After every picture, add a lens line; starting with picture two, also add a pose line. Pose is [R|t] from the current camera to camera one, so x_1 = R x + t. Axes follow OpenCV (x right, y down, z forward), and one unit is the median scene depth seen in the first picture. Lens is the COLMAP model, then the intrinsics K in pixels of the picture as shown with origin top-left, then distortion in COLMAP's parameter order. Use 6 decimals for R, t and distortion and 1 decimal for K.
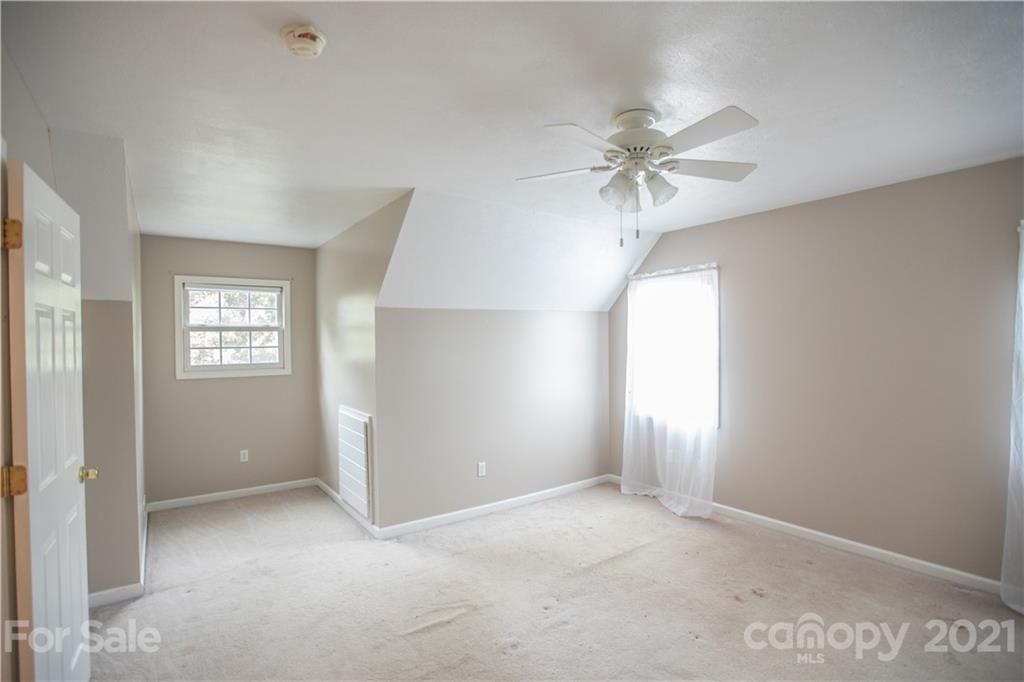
lens RADIAL K [[493.6, 0, 501.1], [0, 493.6, 343.6], [0, 0, 1]] dist [-0.037158, 0.004378]
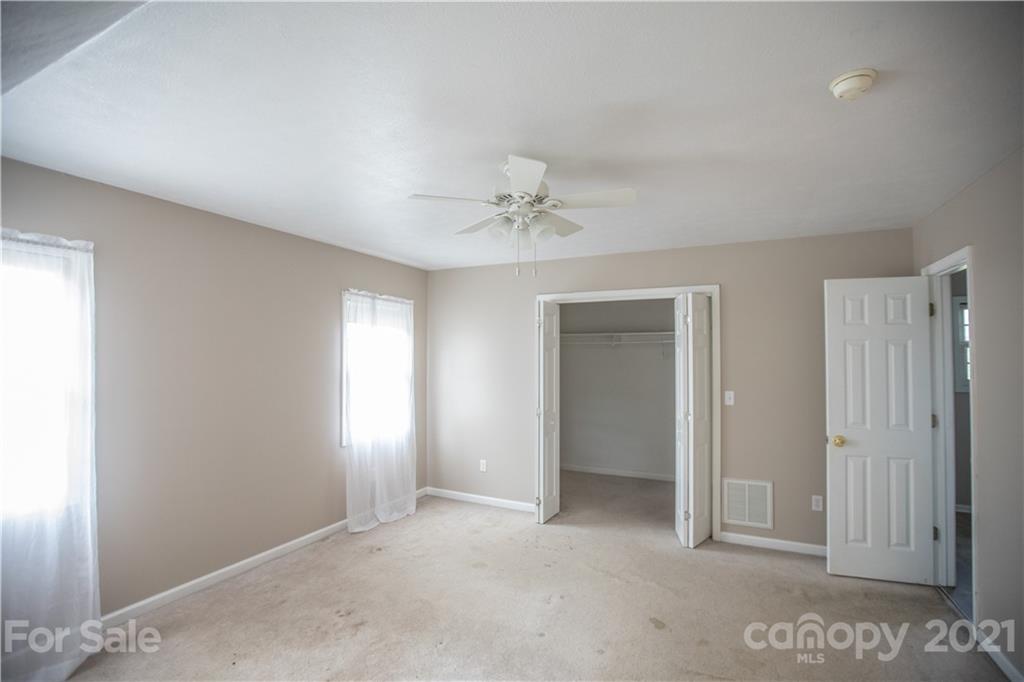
lens RADIAL K [[464.5, 0, 519.8], [0, 464.5, 348.1], [0, 0, 1]] dist [-0.042576, 0.007013]
pose [[-0.469893, 0.024096, 0.882394, -0.325014], [0.012170, 0.999709, -0.020819, -0.008735], [-0.882639, 0.000956, -0.470050, 0.749026]]
